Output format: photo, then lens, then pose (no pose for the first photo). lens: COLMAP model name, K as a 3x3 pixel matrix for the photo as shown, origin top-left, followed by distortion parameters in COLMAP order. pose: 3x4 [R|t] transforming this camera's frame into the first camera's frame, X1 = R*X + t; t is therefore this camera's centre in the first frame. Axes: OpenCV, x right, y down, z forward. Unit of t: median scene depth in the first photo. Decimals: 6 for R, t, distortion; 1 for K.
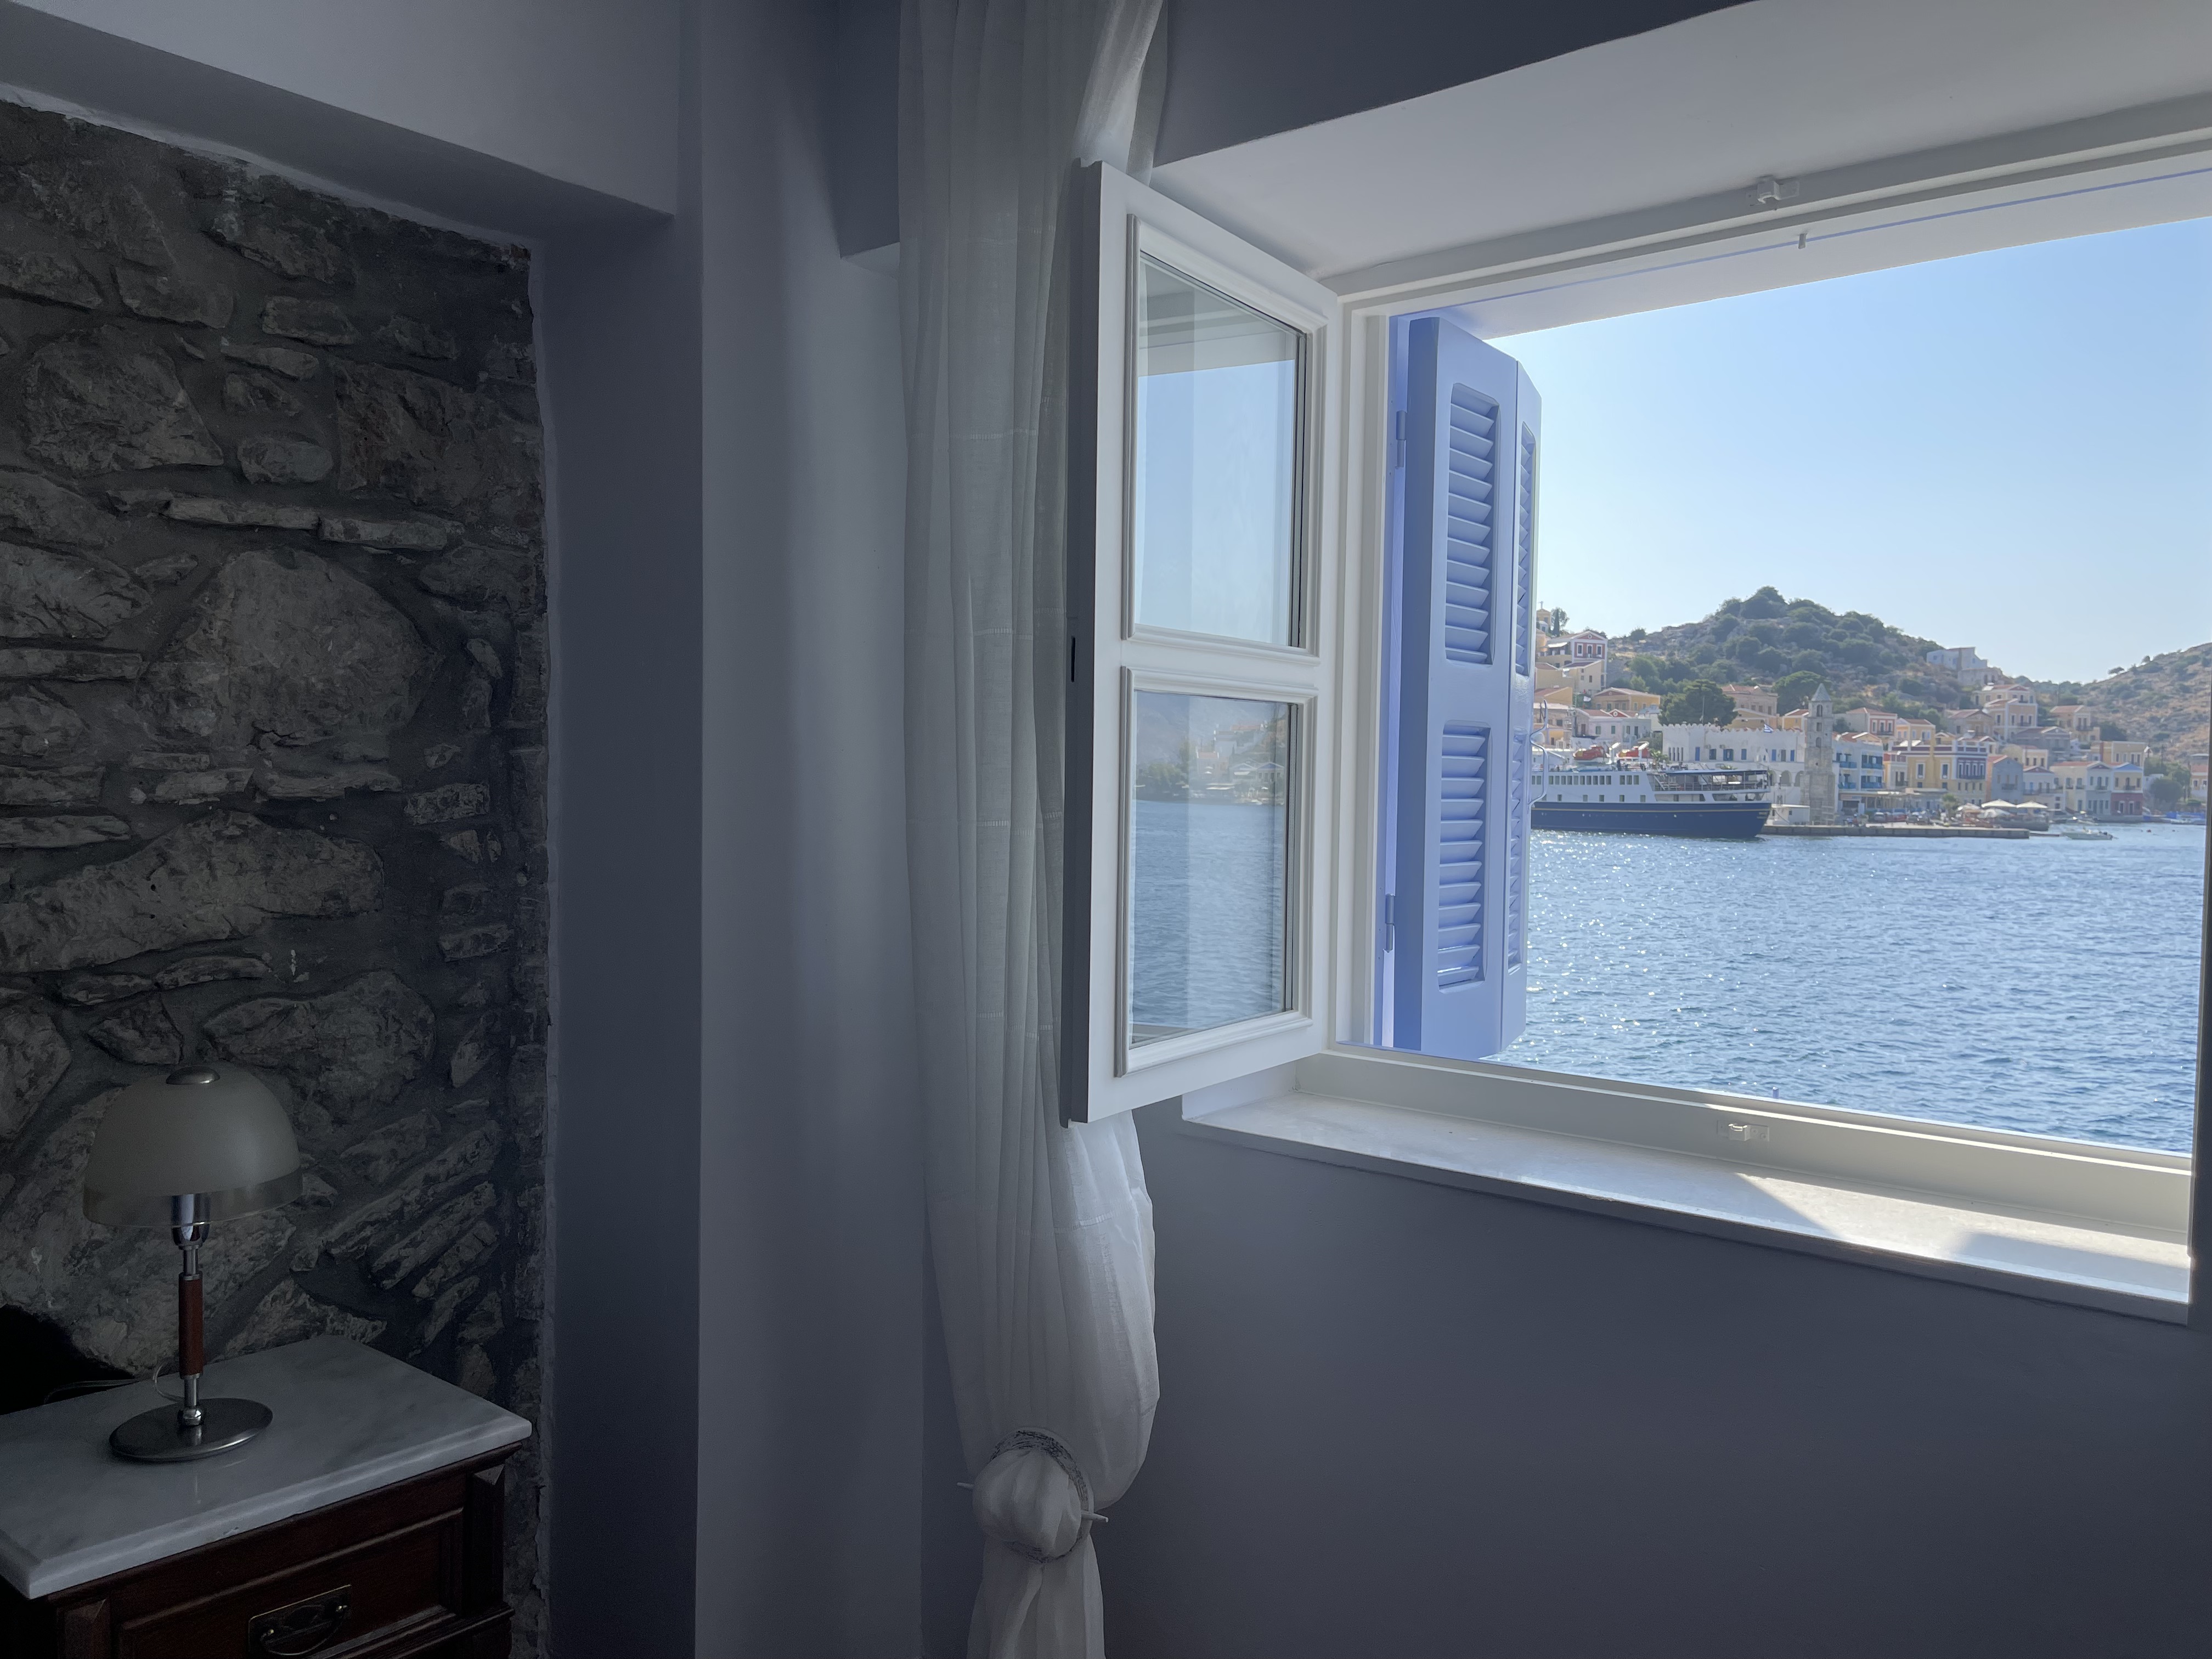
lens RADIAL K [[1674.7, 0, 1112.9], [0, 1674.7, 825.6], [0, 0, 1]] dist [0.027508, 0.007945]
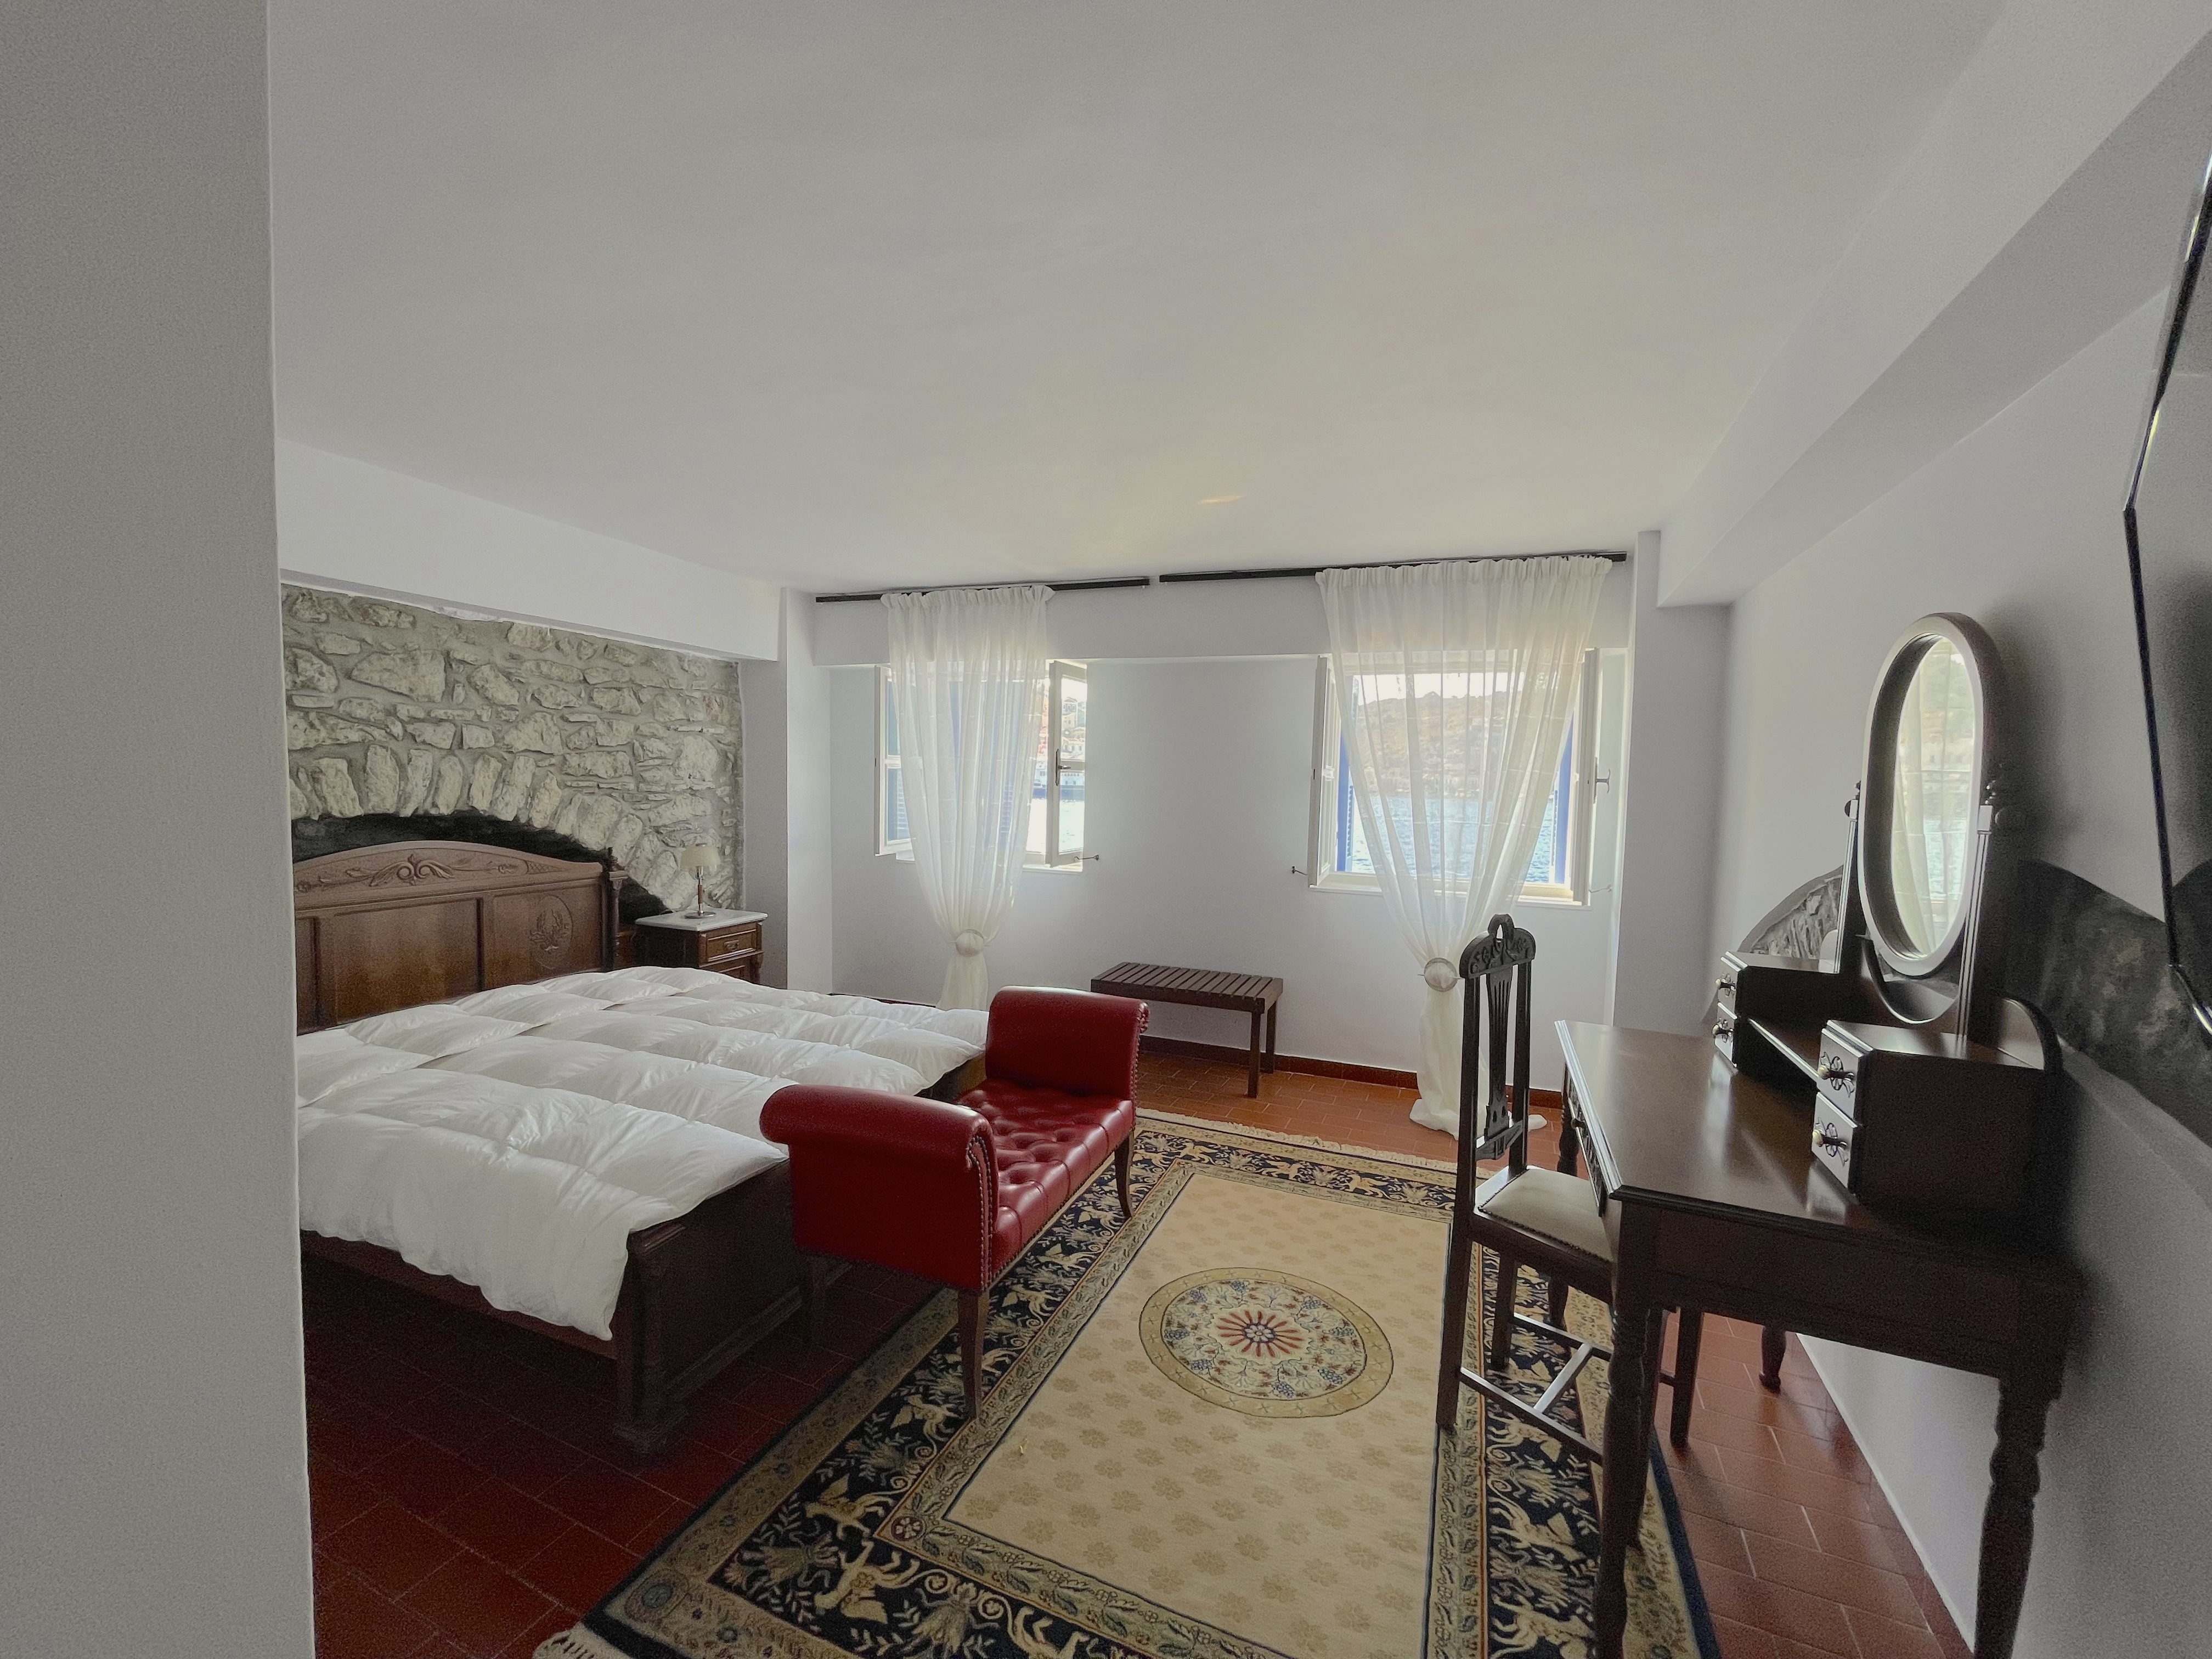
lens RADIAL K [[892.6, 0, 1114.5], [0, 892.6, 825.6], [0, 0, 1]] dist [0.007518, -0.001501]
pose [[0.940160, -0.014203, 0.340436, -0.240614], [0.003461, 0.999477, 0.032138, 0.006332], [-0.340715, -0.029037, 0.939718, -1.603113]]
